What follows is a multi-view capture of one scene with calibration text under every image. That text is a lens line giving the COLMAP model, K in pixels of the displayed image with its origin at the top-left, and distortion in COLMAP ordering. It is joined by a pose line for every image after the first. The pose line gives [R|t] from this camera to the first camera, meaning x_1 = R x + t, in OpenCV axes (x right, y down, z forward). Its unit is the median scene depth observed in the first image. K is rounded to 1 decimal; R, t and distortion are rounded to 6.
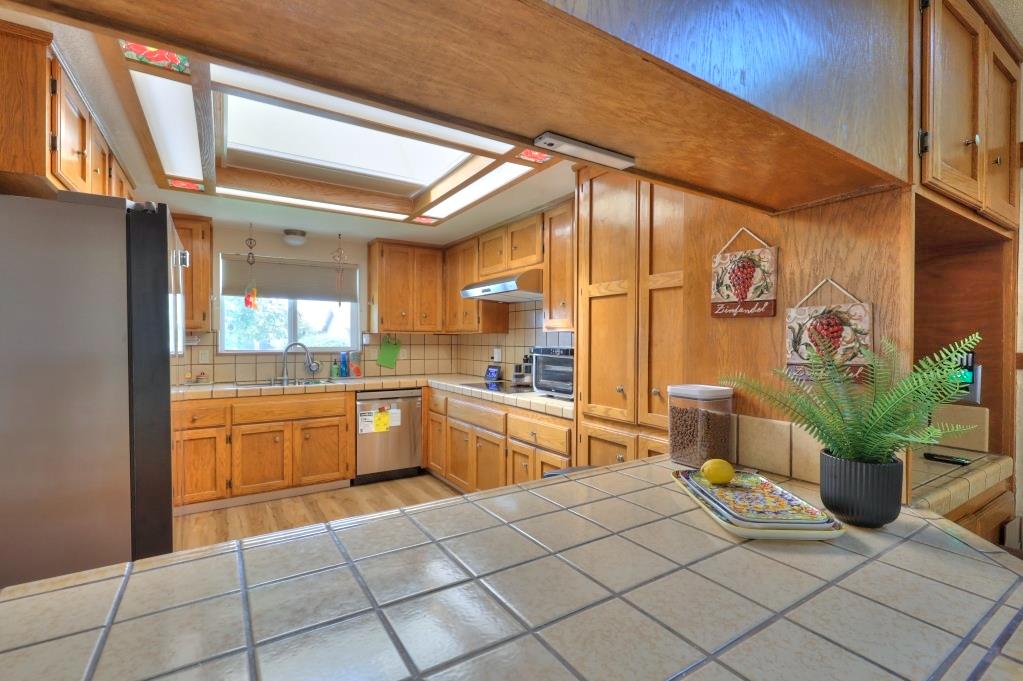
lens RADIAL K [[460.8, 0, 512.6], [0, 460.8, 341.1], [0, 0, 1]] dist [0.002880, 0.000374]
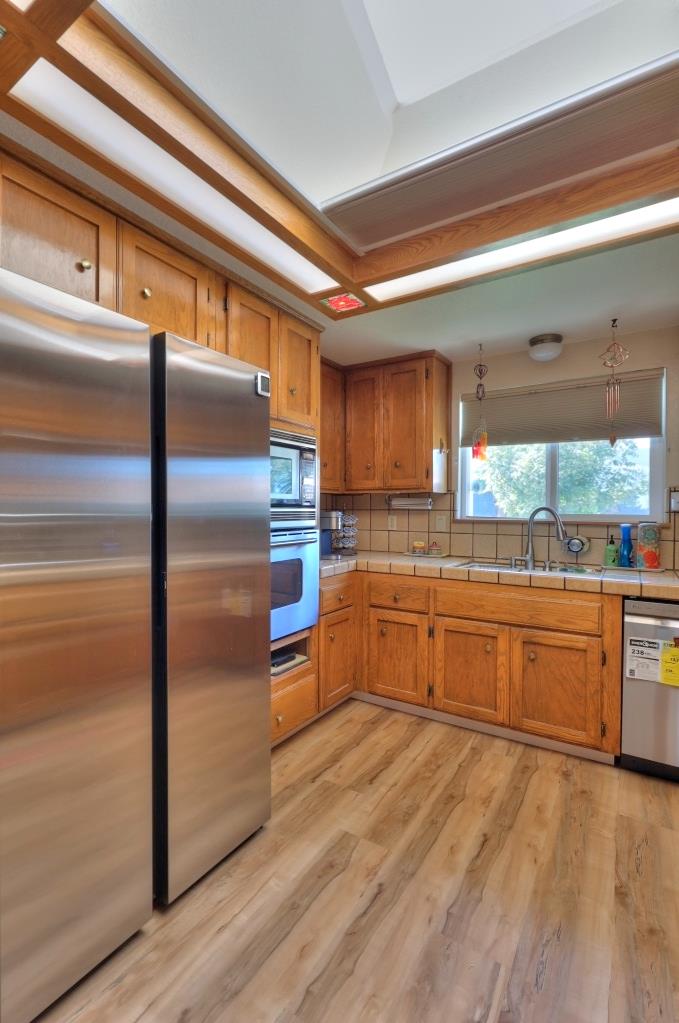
lens RADIAL K [[460.8, 0, 340.8], [0, 460.8, 515.2], [0, 0, 1]] dist [0.002880, 0.000374]
pose [[0.422335, 0.013712, -0.906336, 0.007436], [-0.010367, 0.999893, 0.010296, 0.012811], [0.906380, 0.005048, 0.422433, 0.499897]]
